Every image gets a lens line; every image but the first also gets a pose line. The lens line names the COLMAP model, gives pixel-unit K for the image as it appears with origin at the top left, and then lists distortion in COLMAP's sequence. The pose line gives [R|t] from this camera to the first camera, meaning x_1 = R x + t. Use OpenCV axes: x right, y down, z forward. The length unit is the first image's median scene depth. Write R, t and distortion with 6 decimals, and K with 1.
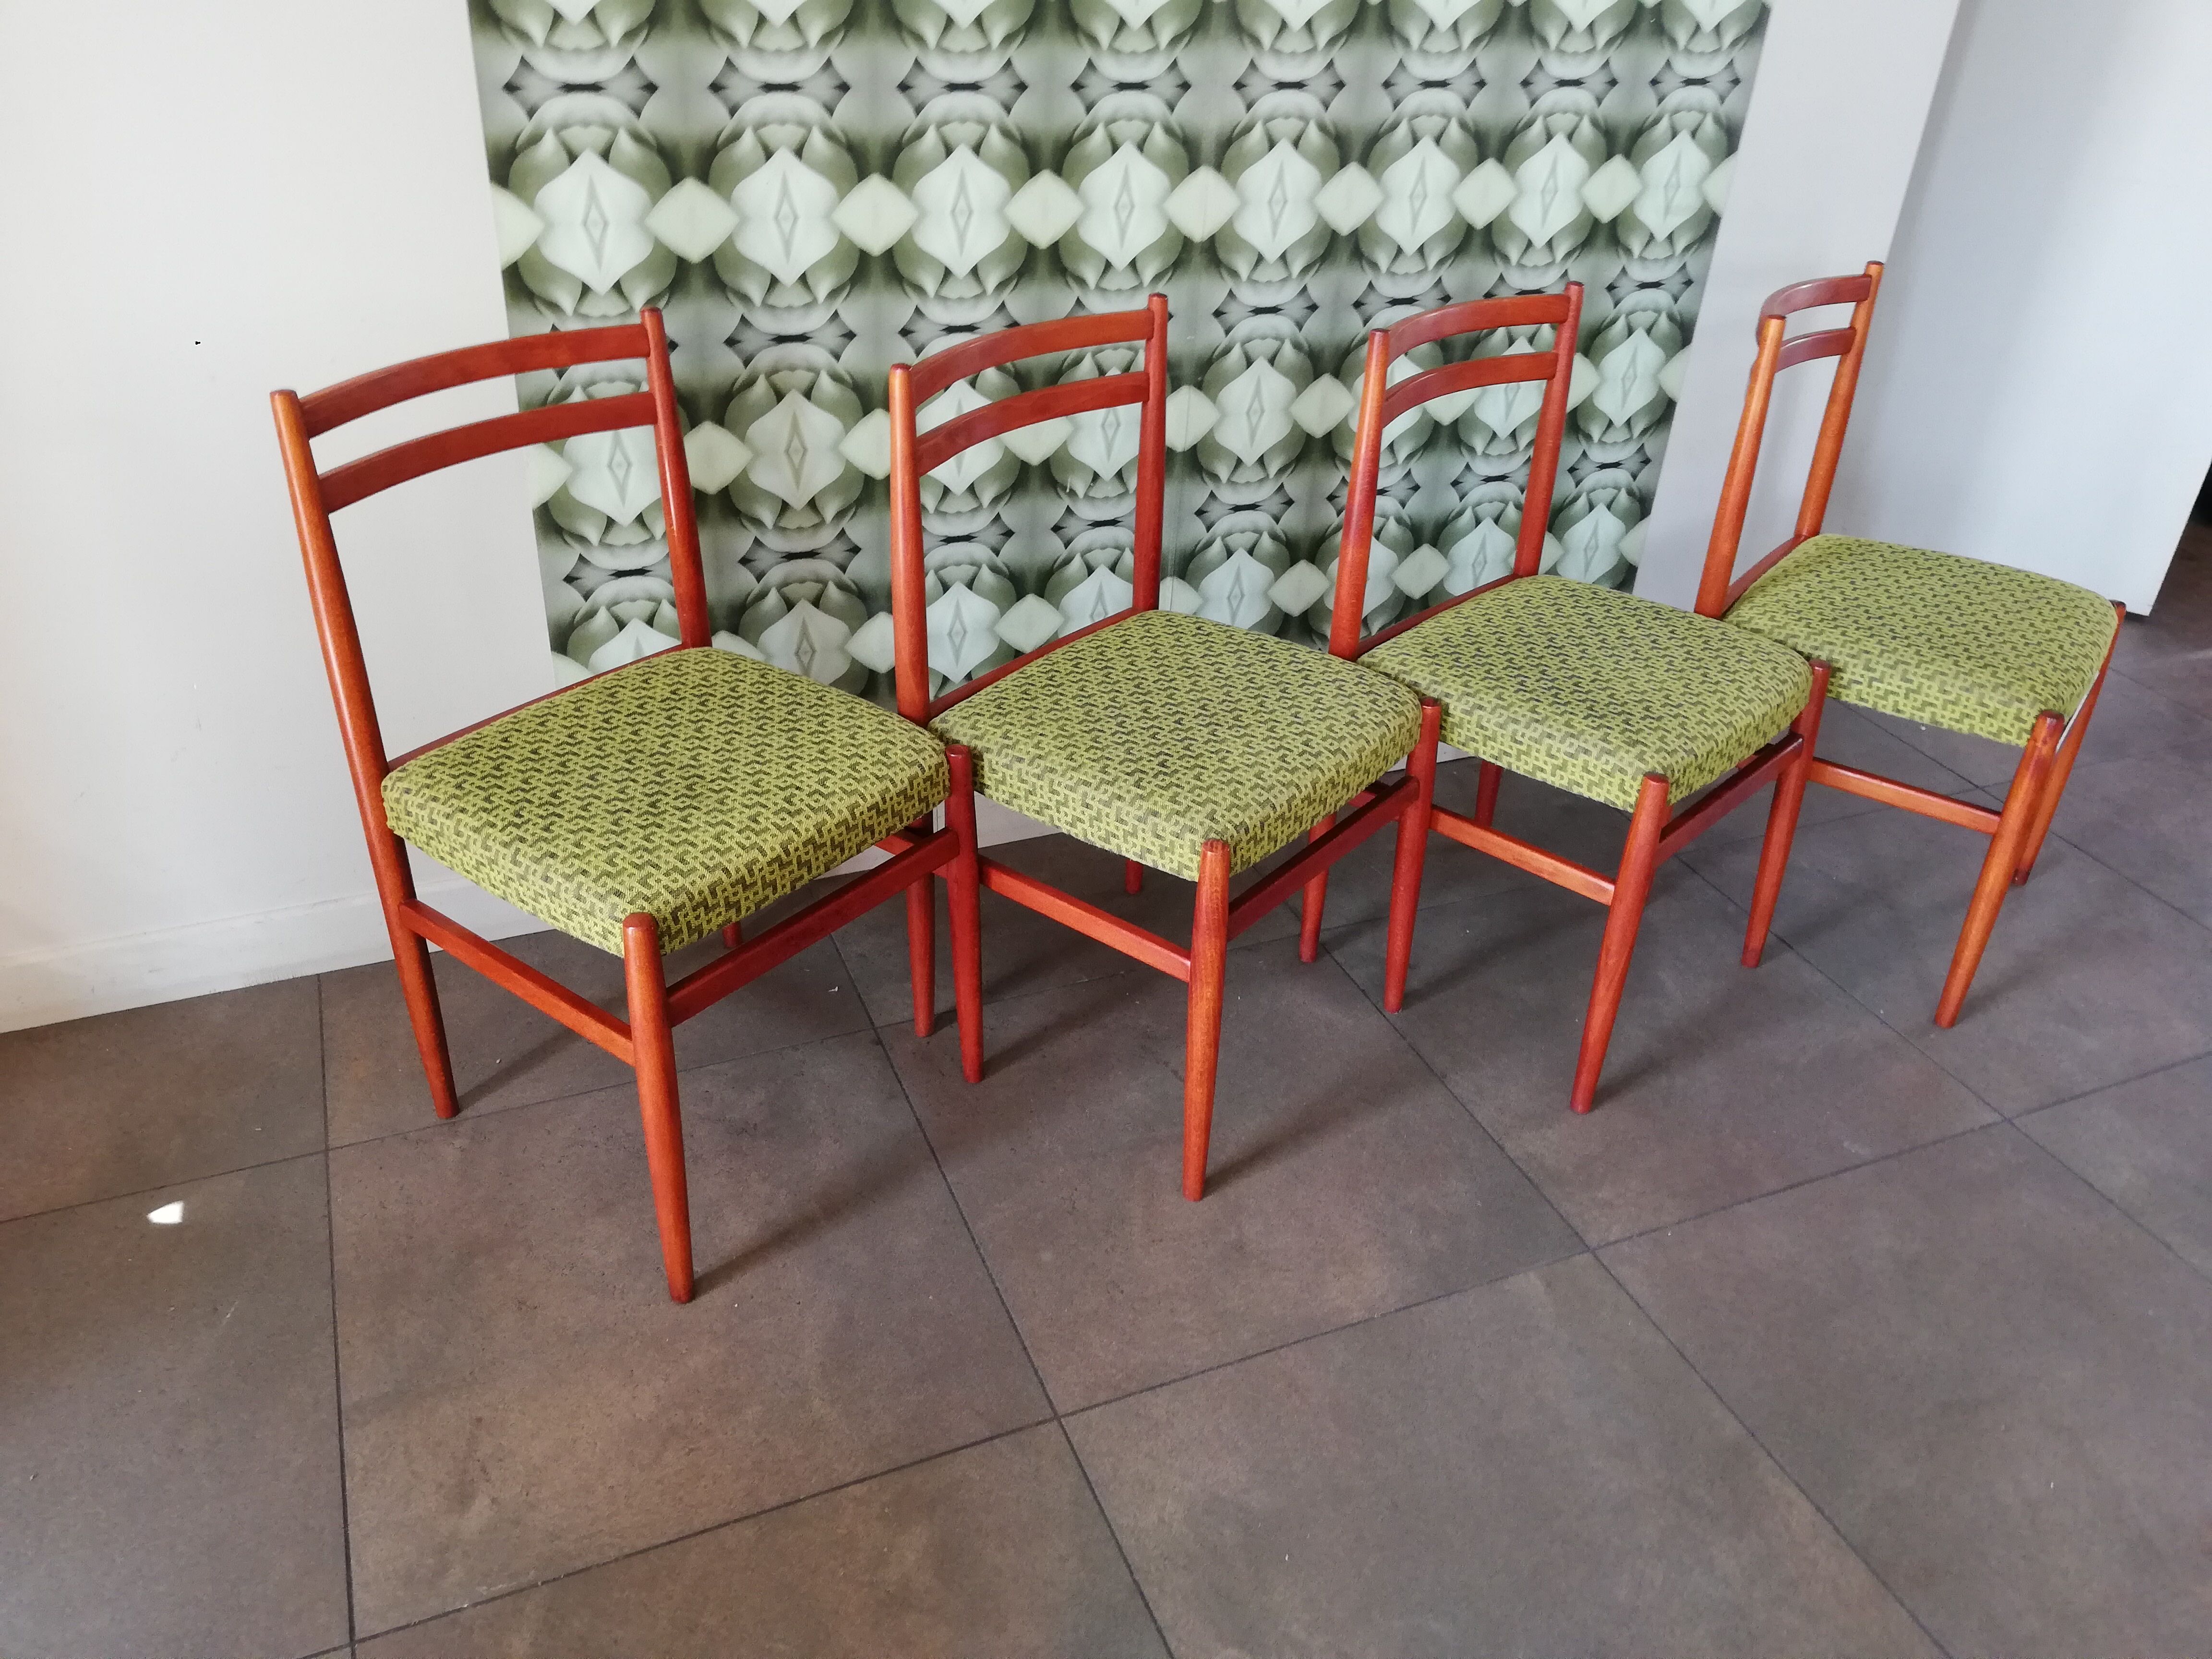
lens RADIAL K [[1679.8, 0, 1118.8], [0, 1679.8, 833.1], [0, 0, 1]] dist [0.042369, -0.063955]
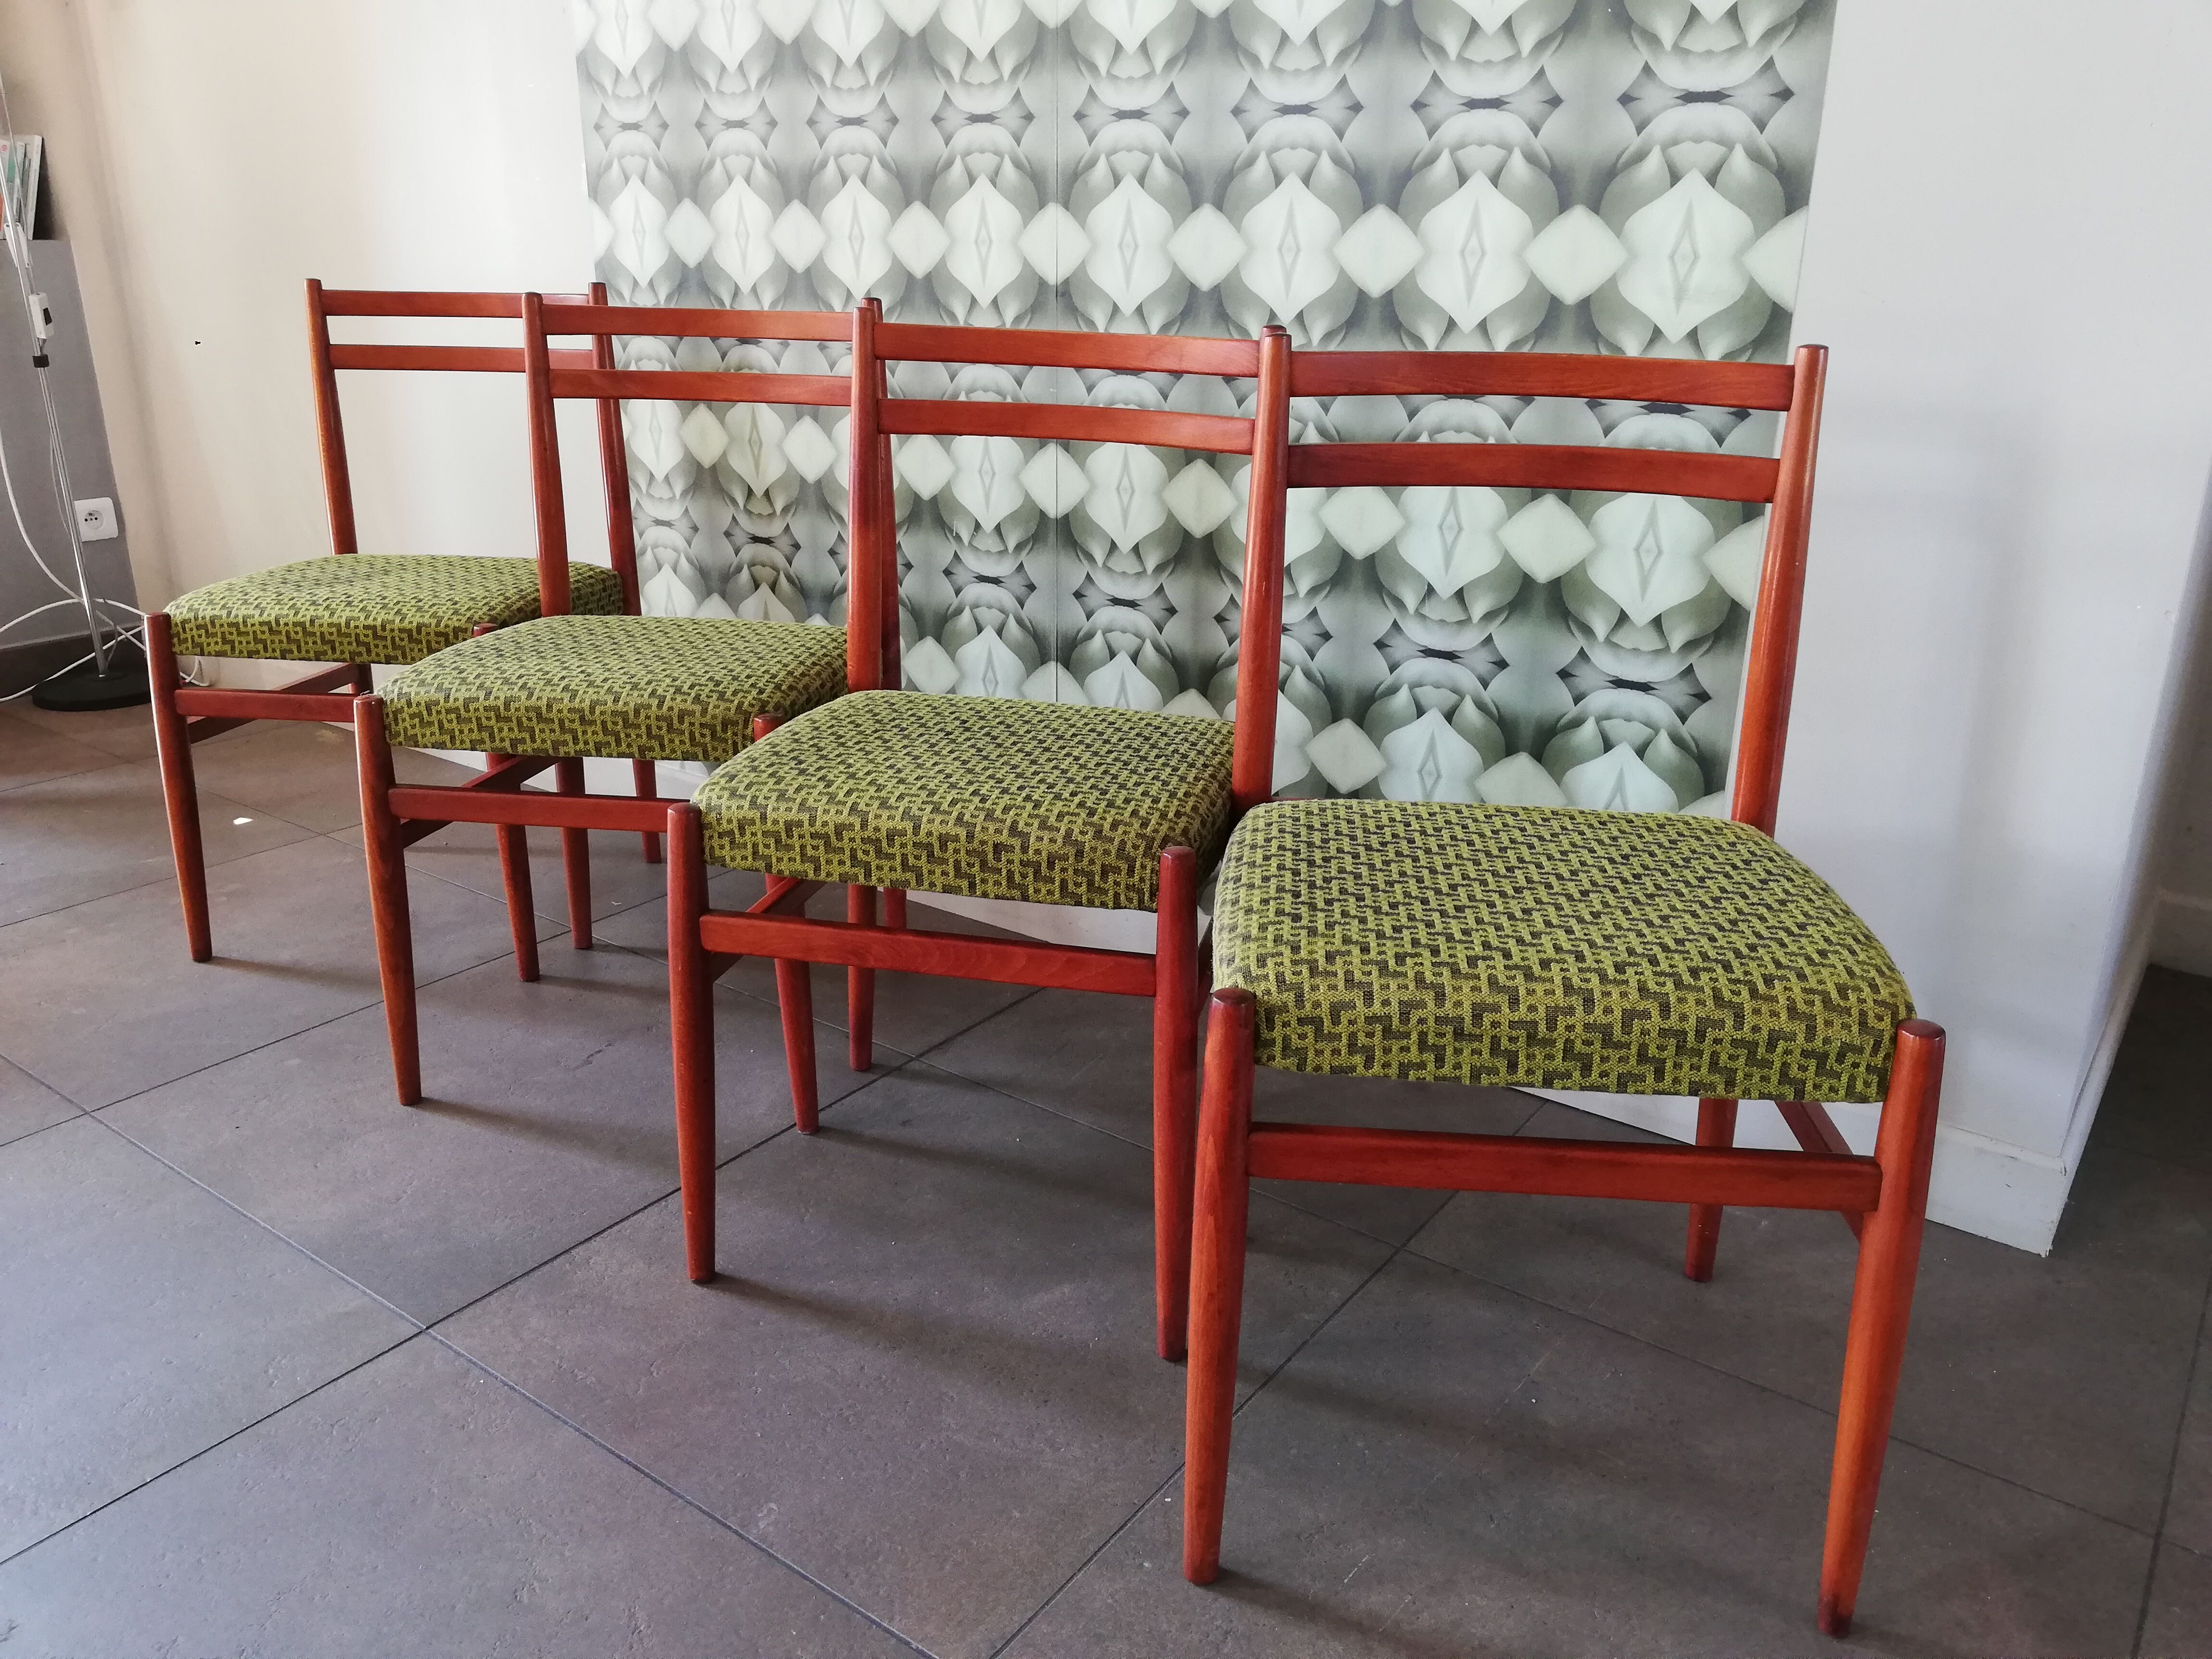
lens RADIAL K [[1679.8, 0, 1113.8], [0, 1679.8, 823.6], [0, 0, 1]] dist [0.042369, -0.063955]
pose [[0.503938, 0.245857, -0.828010, 0.928759], [-0.441678, 0.897171, -0.002419, -0.098169], [0.742272, 0.366933, 0.560708, 0.626097]]
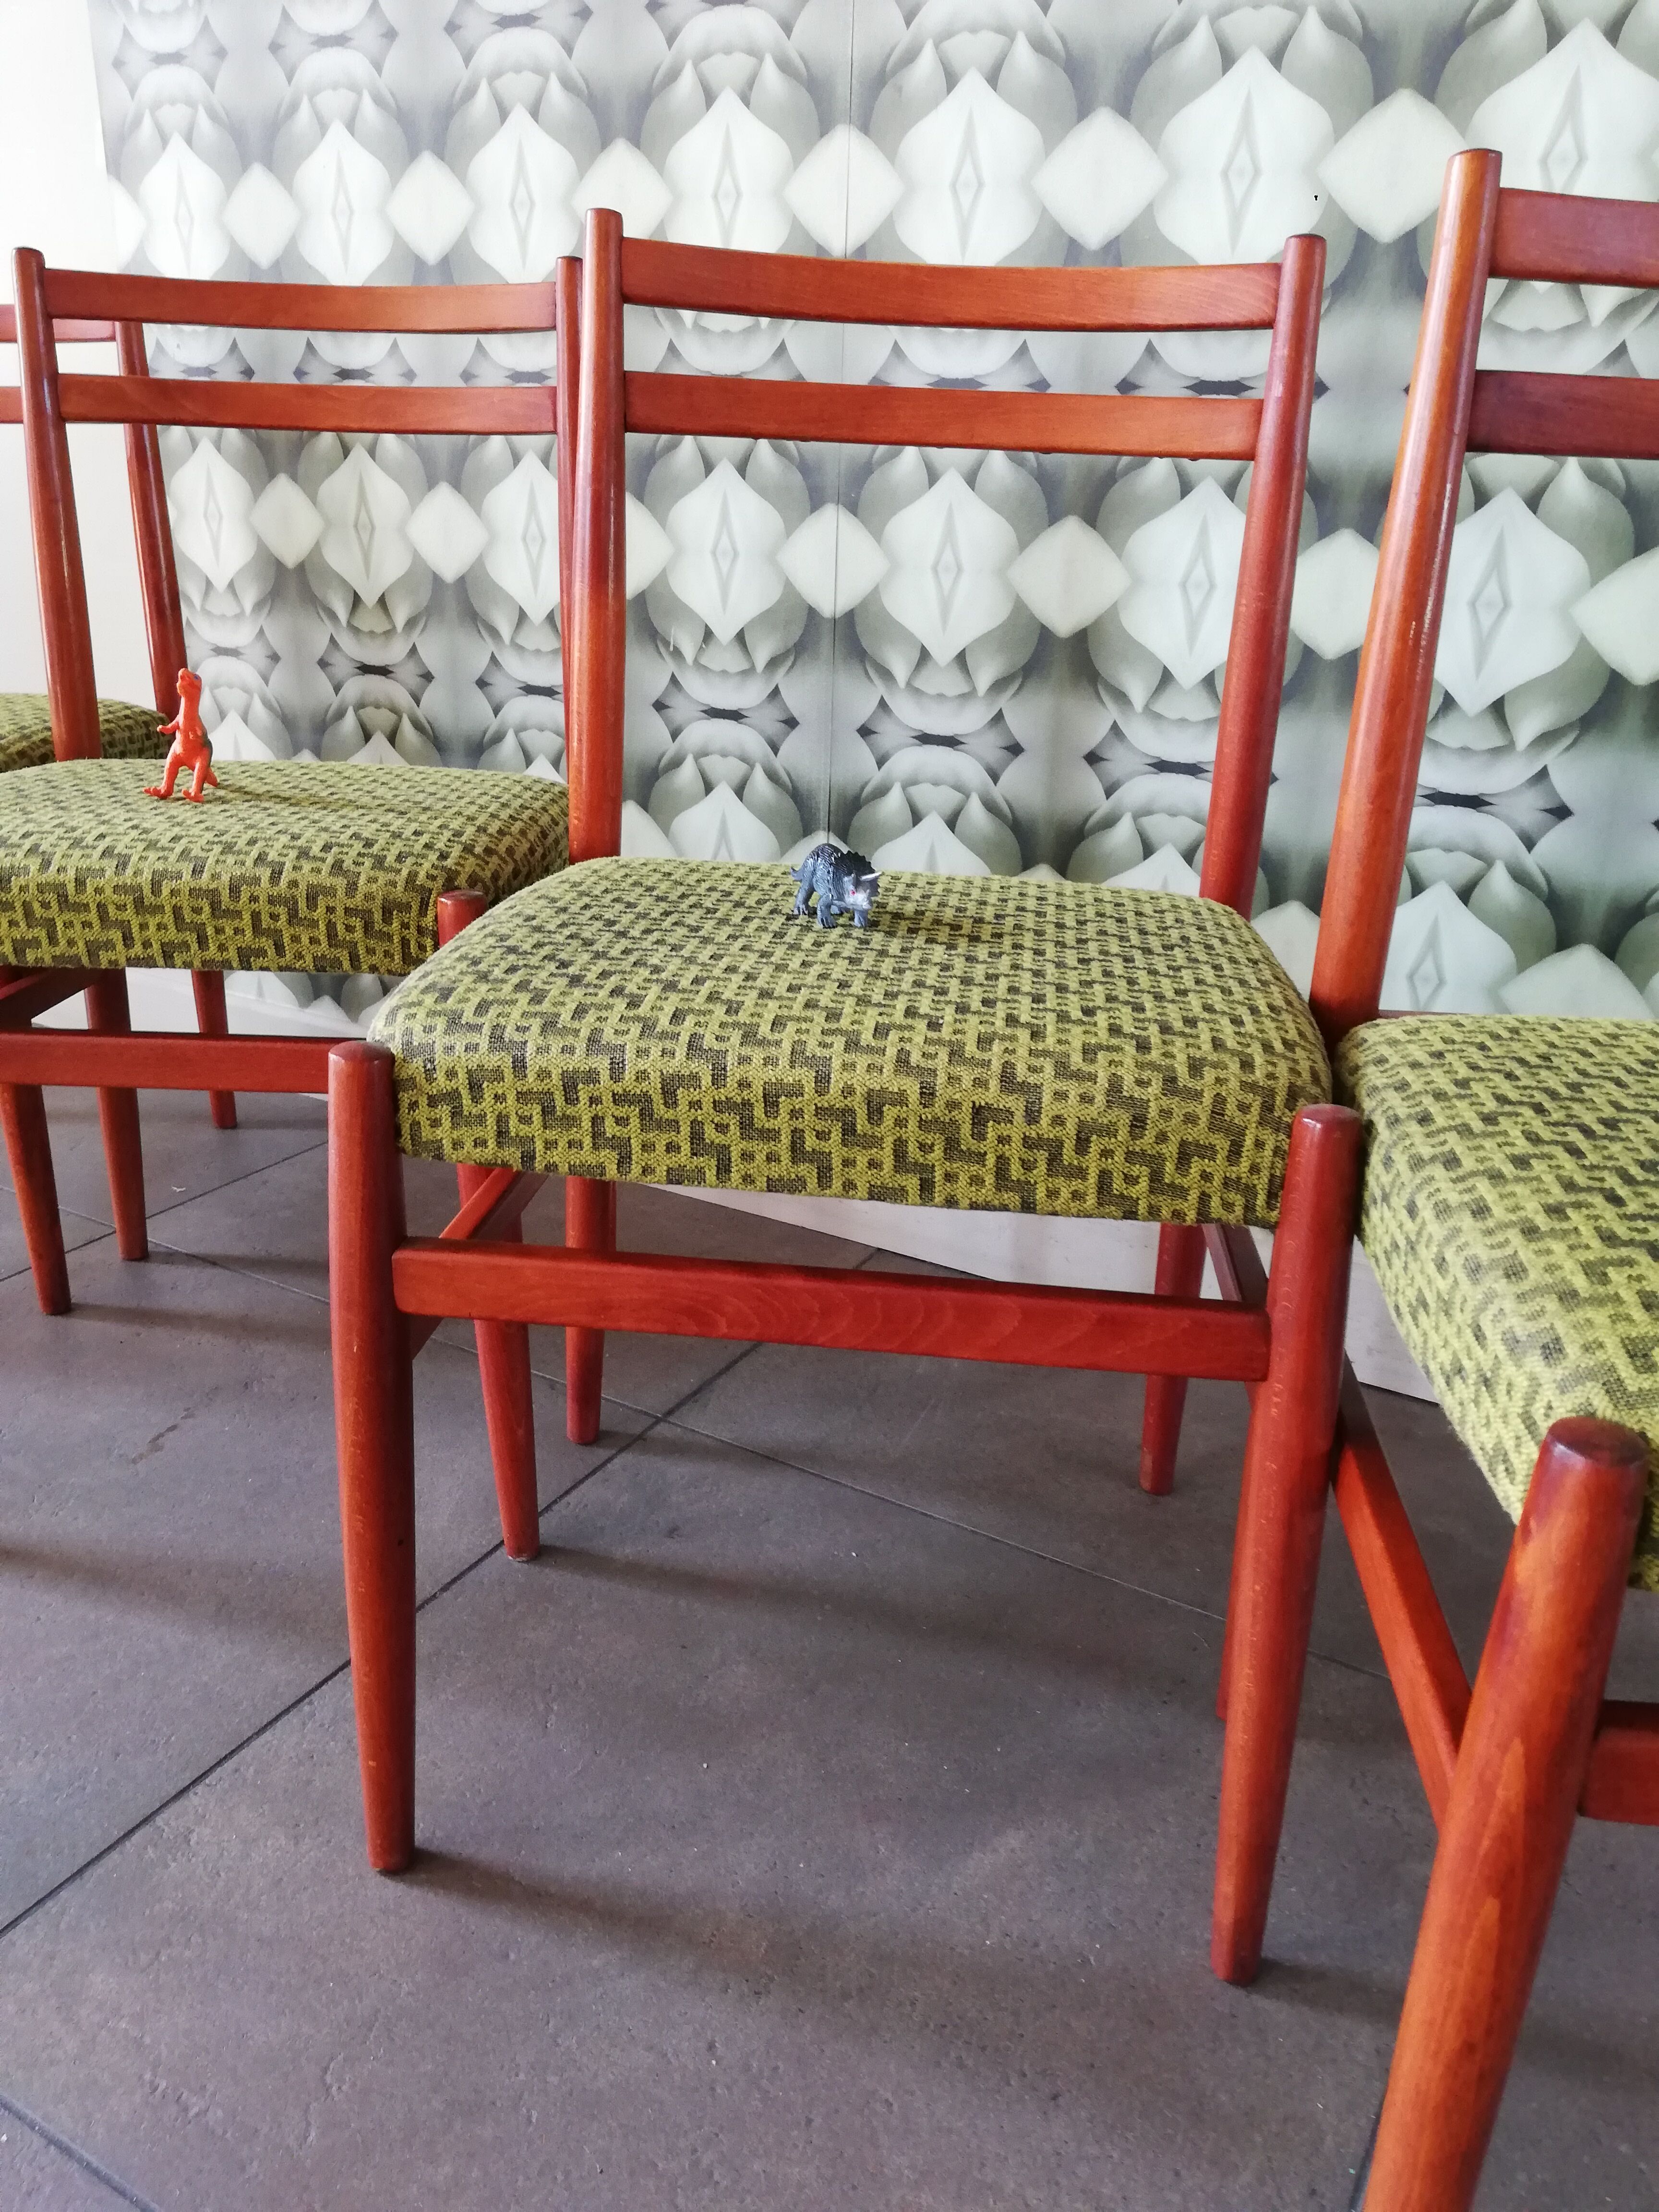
lens RADIAL K [[1679.8, 0, 841.1], [0, 1679.8, 1112.8], [0, 0, 1]] dist [0.042369, -0.063955]
pose [[0.596516, 0.260114, -0.759282, 0.616431], [-0.420914, 0.906880, -0.020005, -0.053099], [0.683374, 0.331526, 0.650454, 0.716179]]
